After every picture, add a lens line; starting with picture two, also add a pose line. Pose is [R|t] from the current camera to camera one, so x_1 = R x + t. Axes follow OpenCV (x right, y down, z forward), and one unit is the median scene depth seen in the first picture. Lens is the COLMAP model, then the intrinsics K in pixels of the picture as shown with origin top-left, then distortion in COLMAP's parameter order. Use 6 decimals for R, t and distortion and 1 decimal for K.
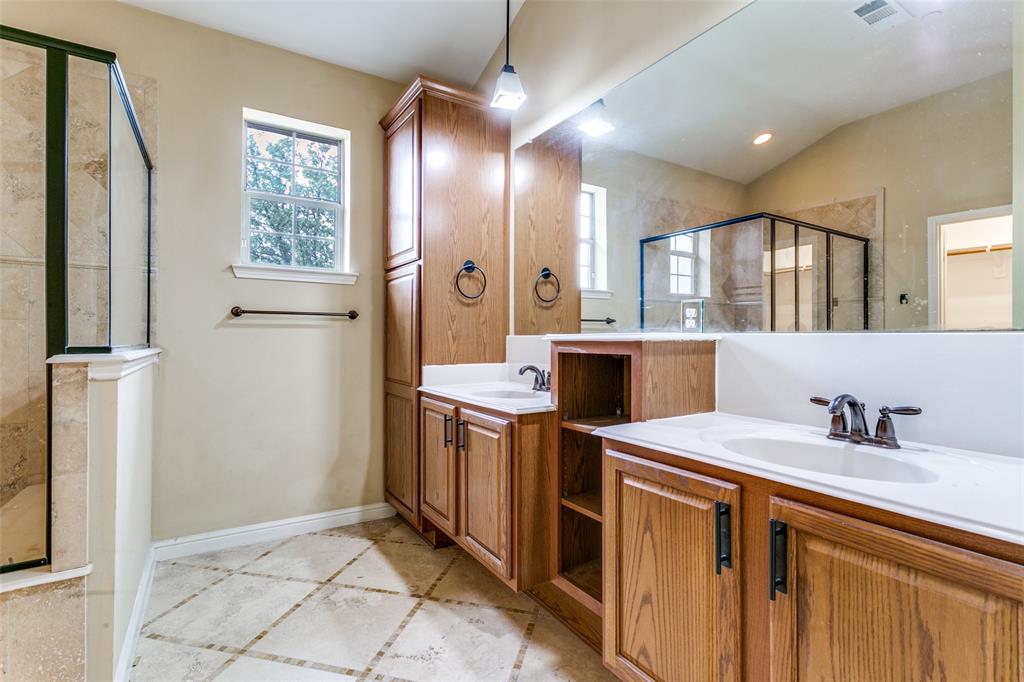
lens RADIAL K [[486.1, 0, 513.4], [0, 486.1, 336.3], [0, 0, 1]] dist [0.009740, 0.000784]
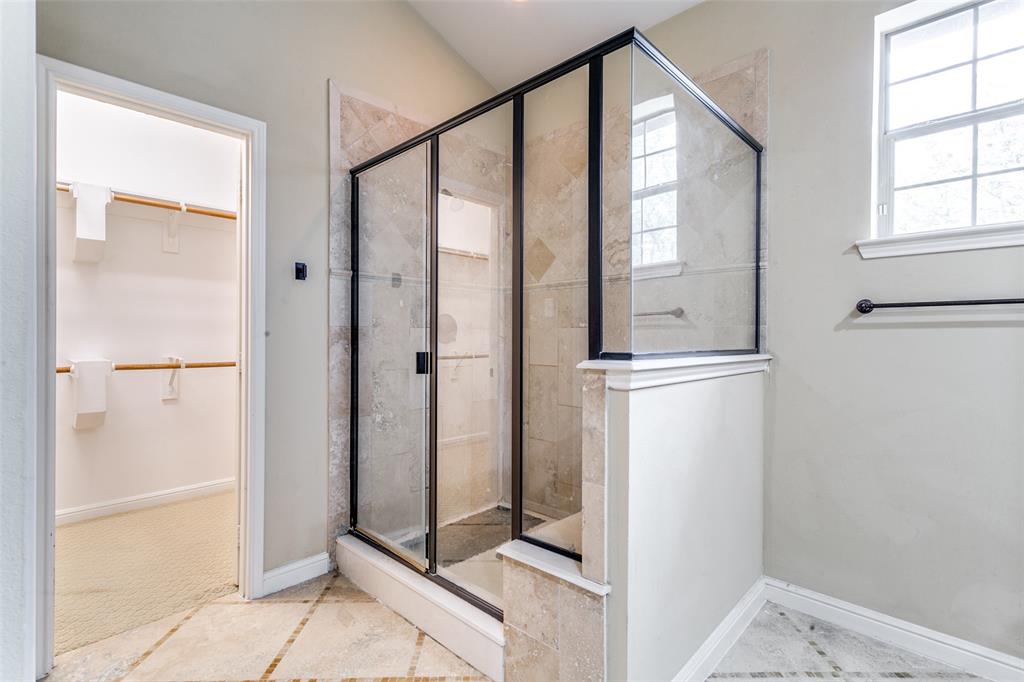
lens RADIAL K [[486.1, 0, 512.7], [0, 486.1, 335.5], [0, 0, 1]] dist [0.009740, 0.000784]
pose [[0.255755, -0.005866, -0.966724, -0.003224], [0.000252, 0.999982, -0.006001, -0.004340], [0.966742, 0.001291, 0.255752, 0.345603]]
